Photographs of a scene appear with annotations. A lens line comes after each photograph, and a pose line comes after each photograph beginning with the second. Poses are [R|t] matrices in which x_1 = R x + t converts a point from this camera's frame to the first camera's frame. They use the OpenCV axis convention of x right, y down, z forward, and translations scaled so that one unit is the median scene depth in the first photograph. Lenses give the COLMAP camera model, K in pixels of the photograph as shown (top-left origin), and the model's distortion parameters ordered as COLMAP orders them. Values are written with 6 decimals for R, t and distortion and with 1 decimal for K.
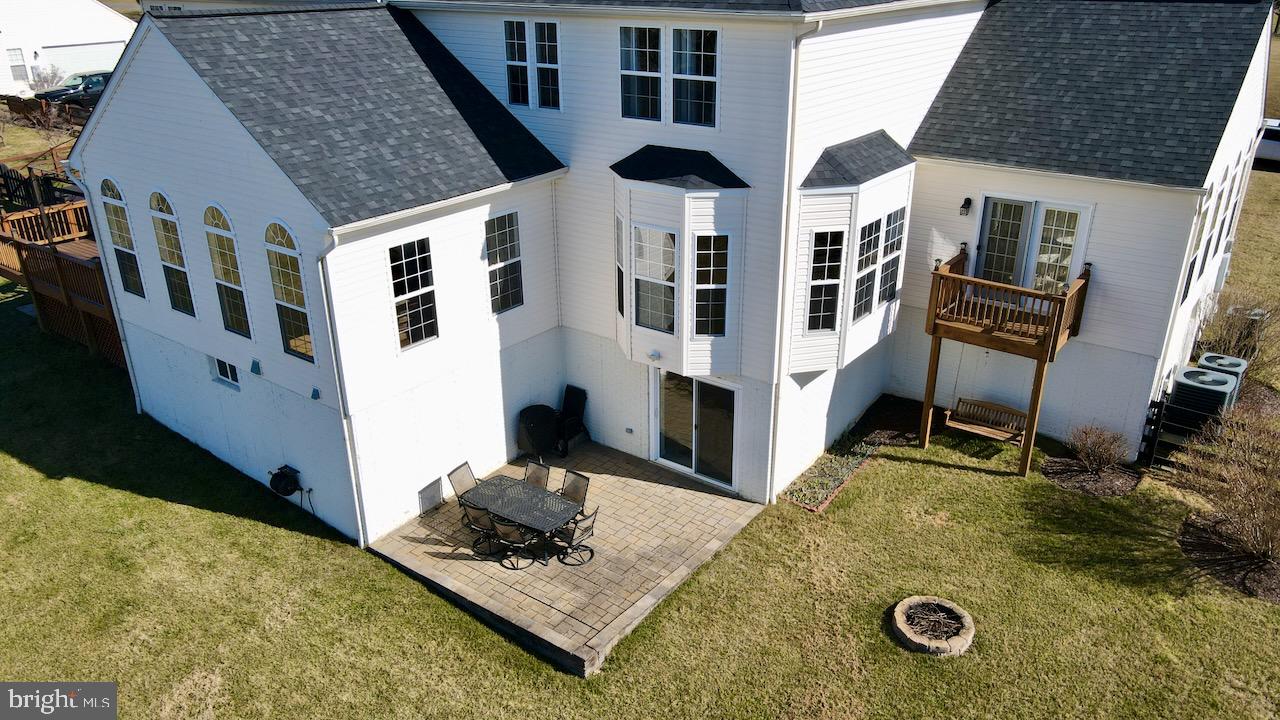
lens RADIAL K [[932.5, 0, 640.2], [0, 932.5, 374.5], [0, 0, 1]] dist [0.011825, 0.005029]
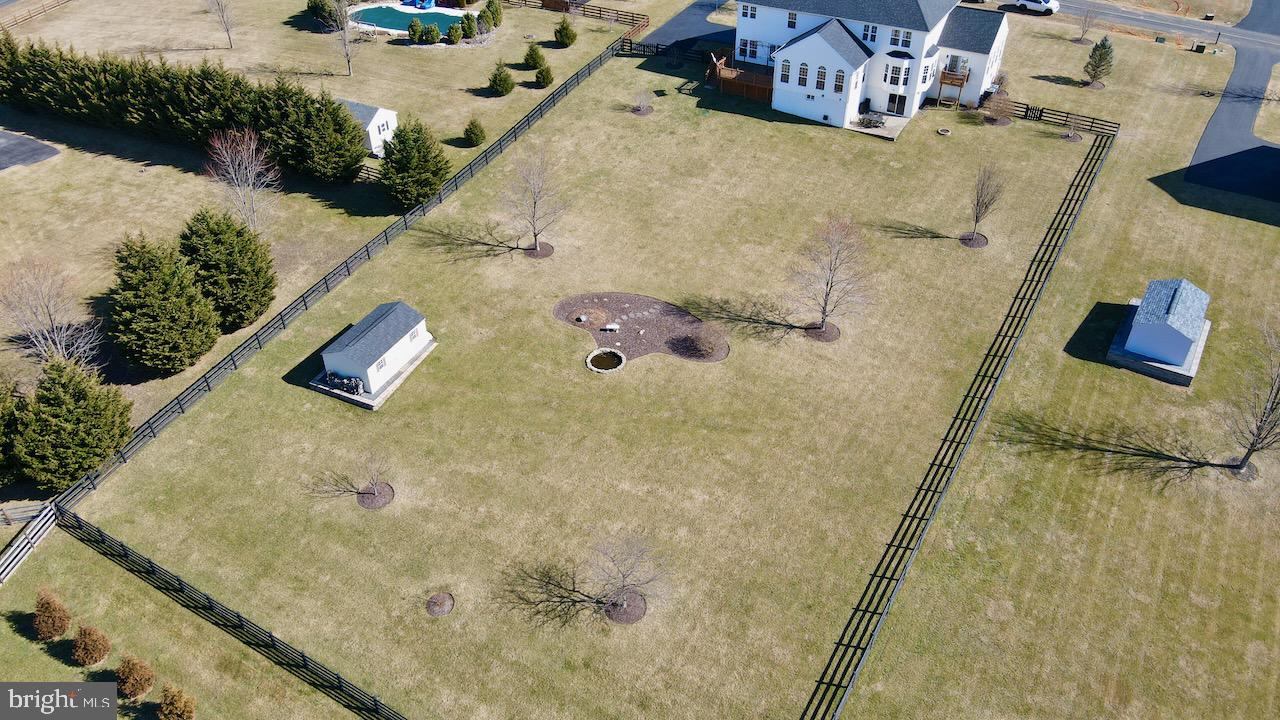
lens RADIAL K [[959.4, 0, 640.0], [0, 959.4, 360.0], [0, 0, 1]] dist [-0.006805, 0.034660]
pose [[0.990097, -0.079220, 0.115897, -2.193210], [0.049974, 0.970378, 0.236368, 0.110227], [-0.131189, -0.228236, 0.964727, -4.500704]]
